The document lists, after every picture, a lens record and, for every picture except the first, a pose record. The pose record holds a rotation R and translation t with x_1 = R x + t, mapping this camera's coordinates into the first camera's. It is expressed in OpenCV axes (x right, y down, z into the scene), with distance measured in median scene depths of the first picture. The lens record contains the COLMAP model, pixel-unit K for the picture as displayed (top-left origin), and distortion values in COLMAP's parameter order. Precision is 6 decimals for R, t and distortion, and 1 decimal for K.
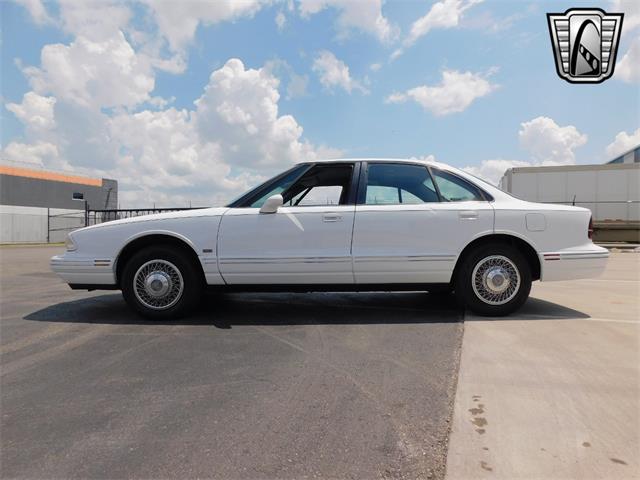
lens RADIAL K [[420.6, 0, 320.0], [0, 420.6, 240.0], [0, 0, 1]] dist [-0.068102, 0.051119]
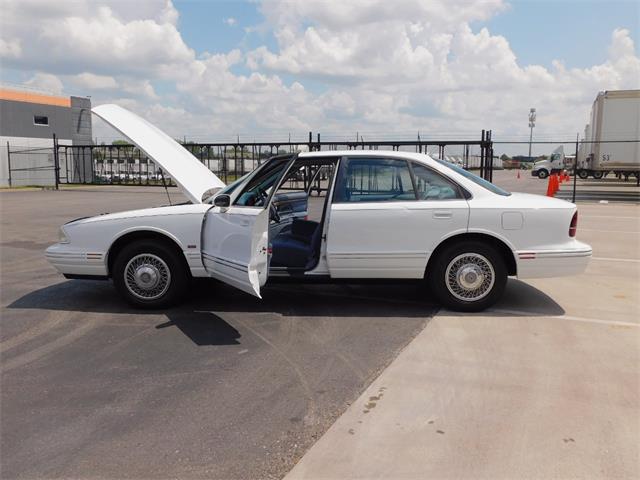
lens RADIAL K [[559.7, 0, 320.0], [0, 559.7, 240.0], [0, 0, 1]] dist [-0.008311, -0.001514]
pose [[0.997498, 0.010474, -0.069912, 0.154267], [-0.002159, 0.993015, 0.117967, -0.157621], [0.070659, -0.117520, 0.990553, -0.380868]]
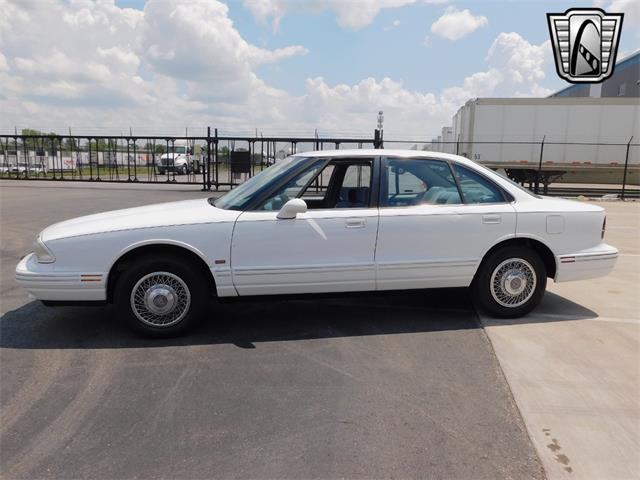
lens RADIAL K [[519.3, 0, 320.0], [0, 519.3, 240.0], [0, 0, 1]] dist [-0.001223, 0.005349]
pose [[0.984374, -0.014112, 0.175526, -0.249246], [-0.010182, 0.990554, 0.136742, -0.171567], [-0.175798, -0.136393, 0.974932, -0.110869]]
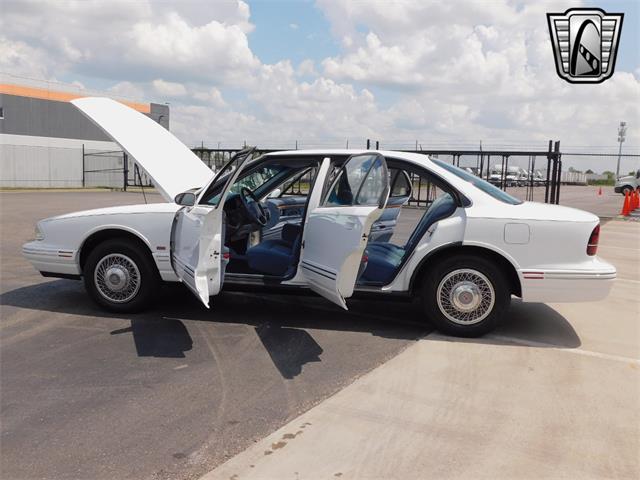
lens RADIAL K [[559.7, 0, 320.0], [0, 559.7, 240.0], [0, 0, 1]] dist [-0.008311, -0.001514]
pose [[0.979283, 0.049153, -0.196438, 0.354555], [-0.029296, 0.994276, 0.102742, -0.138538], [0.200364, -0.094859, 0.975118, -0.212054]]
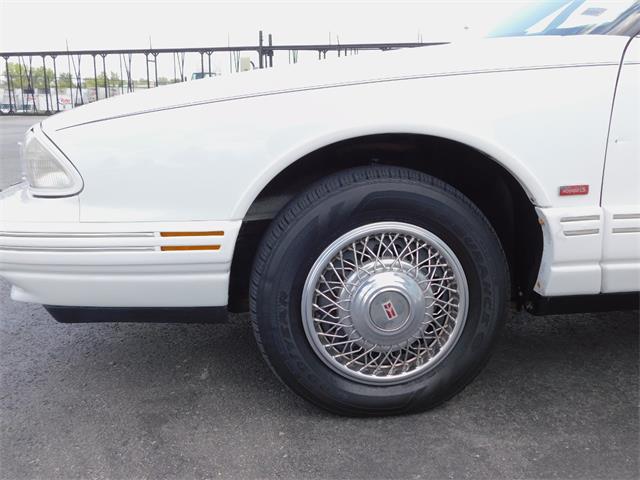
lens RADIAL K [[677.7, 0, 320.0], [0, 677.7, 240.0], [0, 0, 1]] dist [0.005494, -0.005738]
pose [[0.996269, -0.028392, 0.081492, -0.474970], [0.012056, 0.980857, 0.194354, -0.032834], [-0.085450, -0.192646, 0.977541, 0.542927]]
